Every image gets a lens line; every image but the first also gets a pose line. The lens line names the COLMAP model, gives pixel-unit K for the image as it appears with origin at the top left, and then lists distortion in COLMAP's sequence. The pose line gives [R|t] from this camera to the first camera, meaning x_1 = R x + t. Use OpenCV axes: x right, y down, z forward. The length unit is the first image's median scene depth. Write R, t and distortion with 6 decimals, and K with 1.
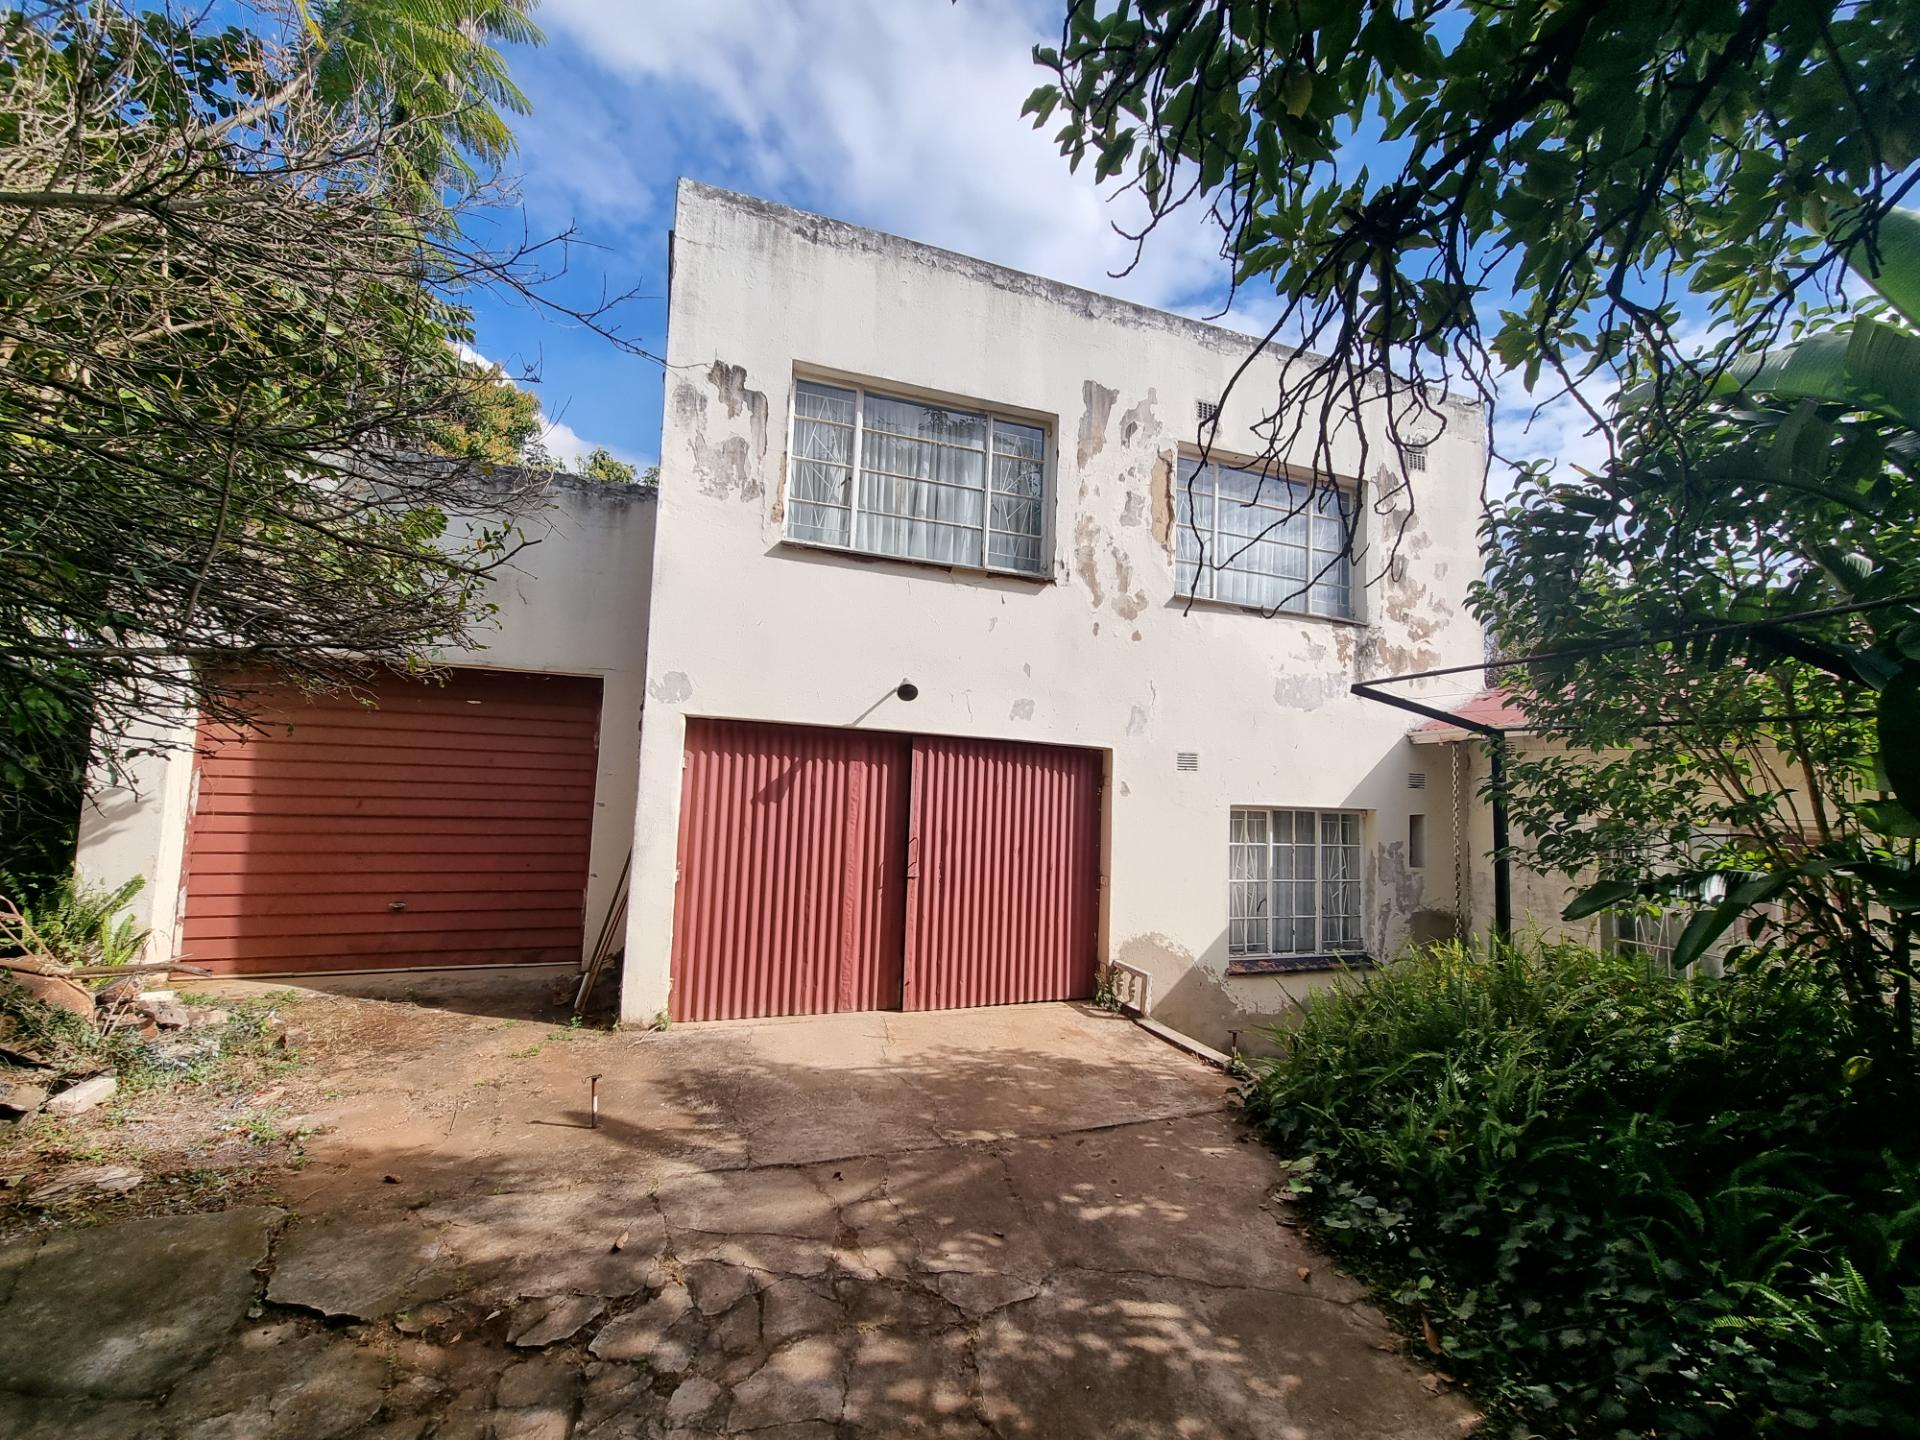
lens RADIAL K [[772.2, 0, 957.8], [0, 772.2, 715.8], [0, 0, 1]] dist [-0.003564, 0.000265]
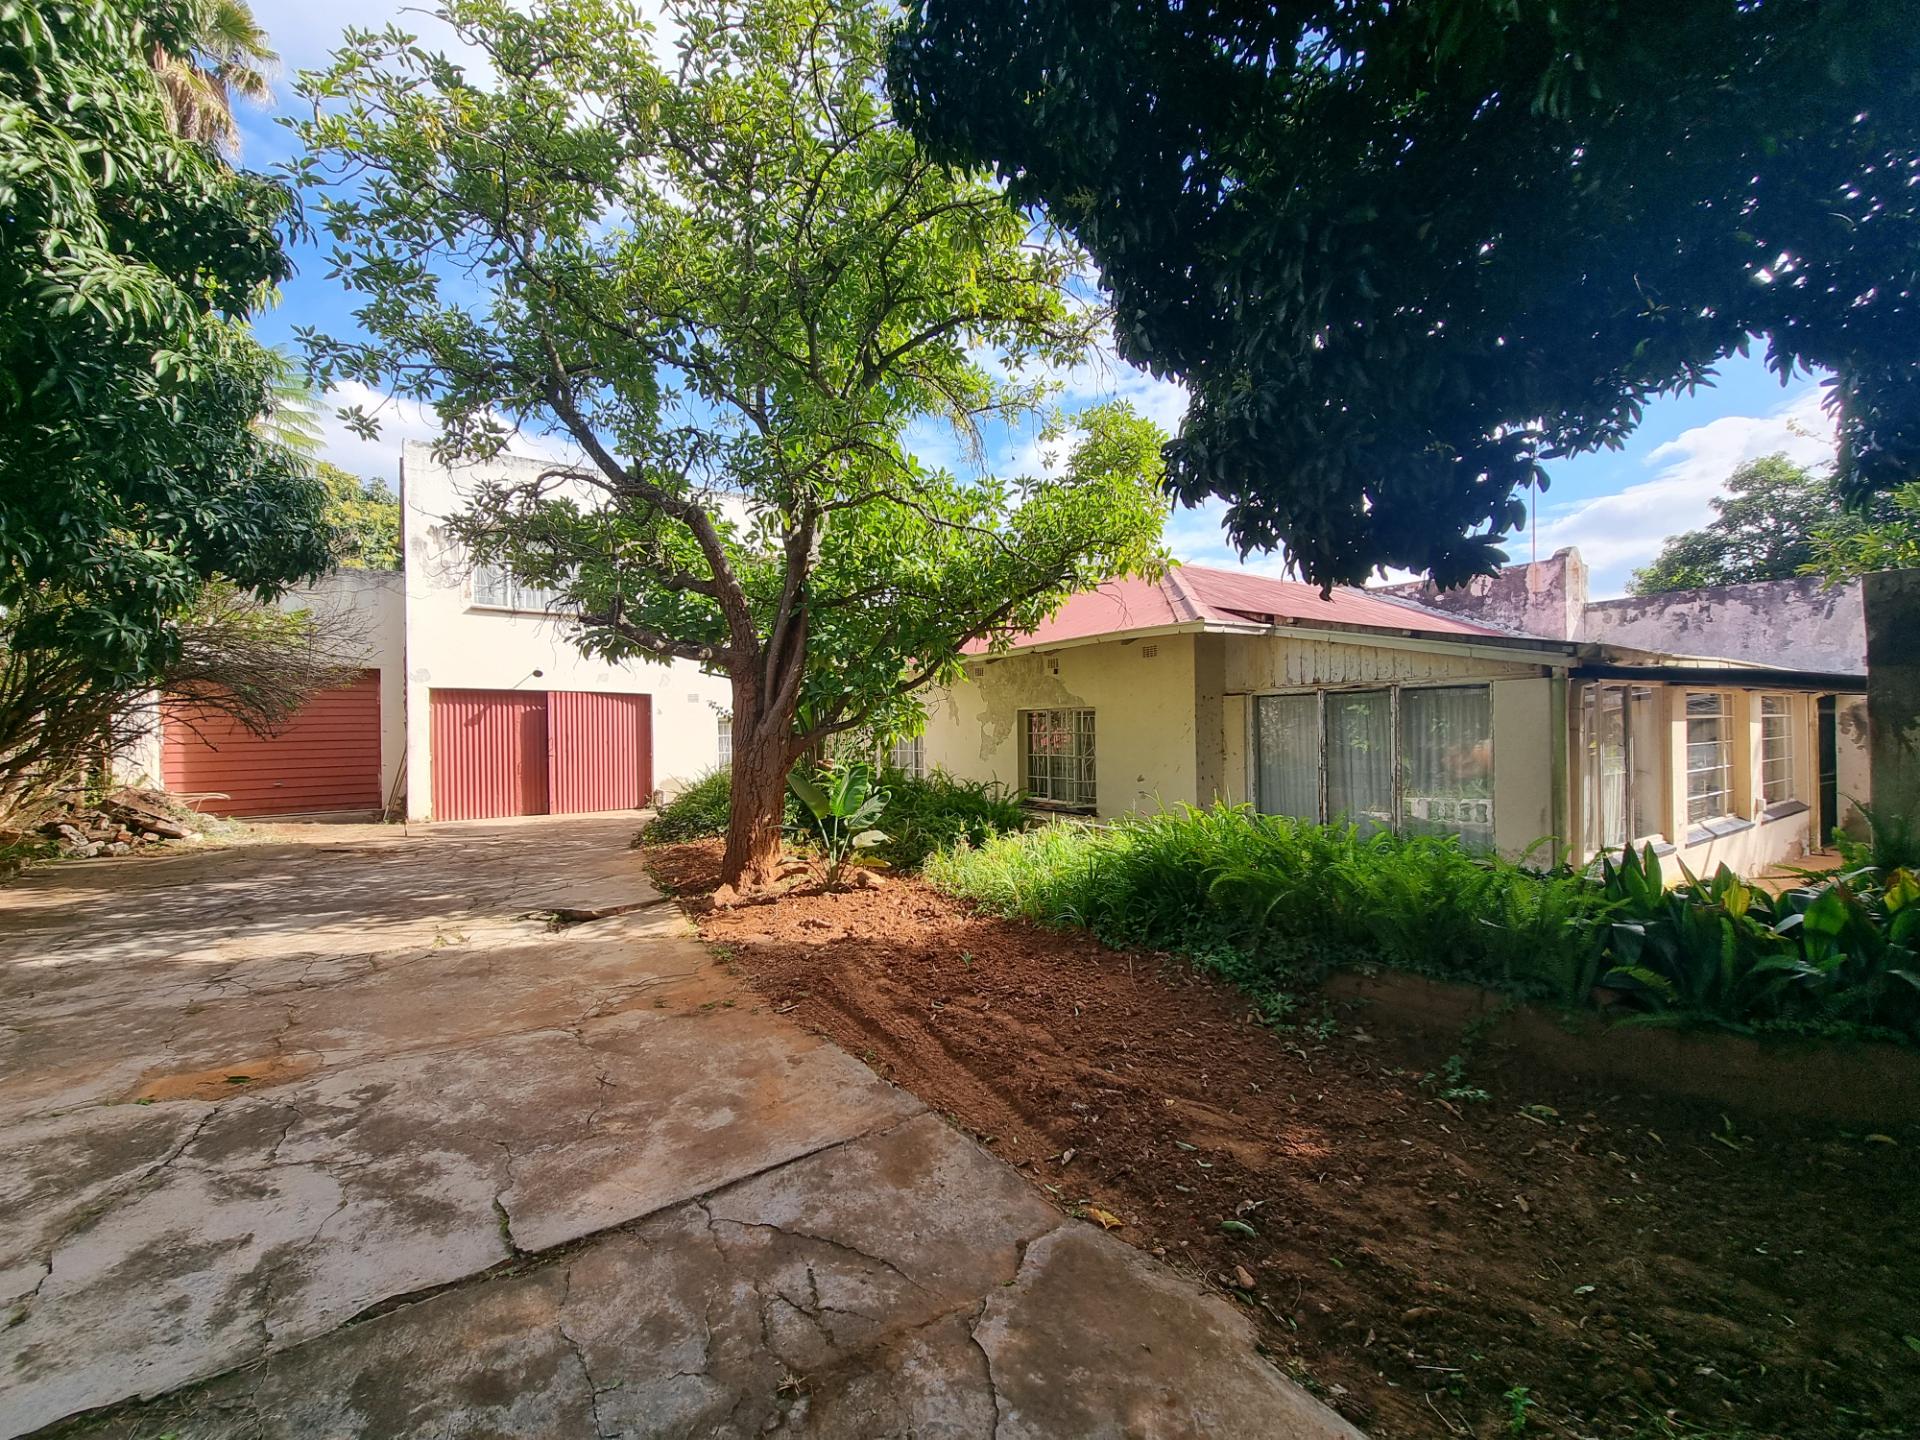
lens RADIAL K [[772.2, 0, 966.9], [0, 772.2, 720.7], [0, 0, 1]] dist [-0.003564, 0.000265]
pose [[0.965780, -0.057311, 0.252952, 0.576599], [0.039609, 0.996432, 0.074529, -0.010408], [-0.256321, -0.061960, 0.964604, -1.543725]]
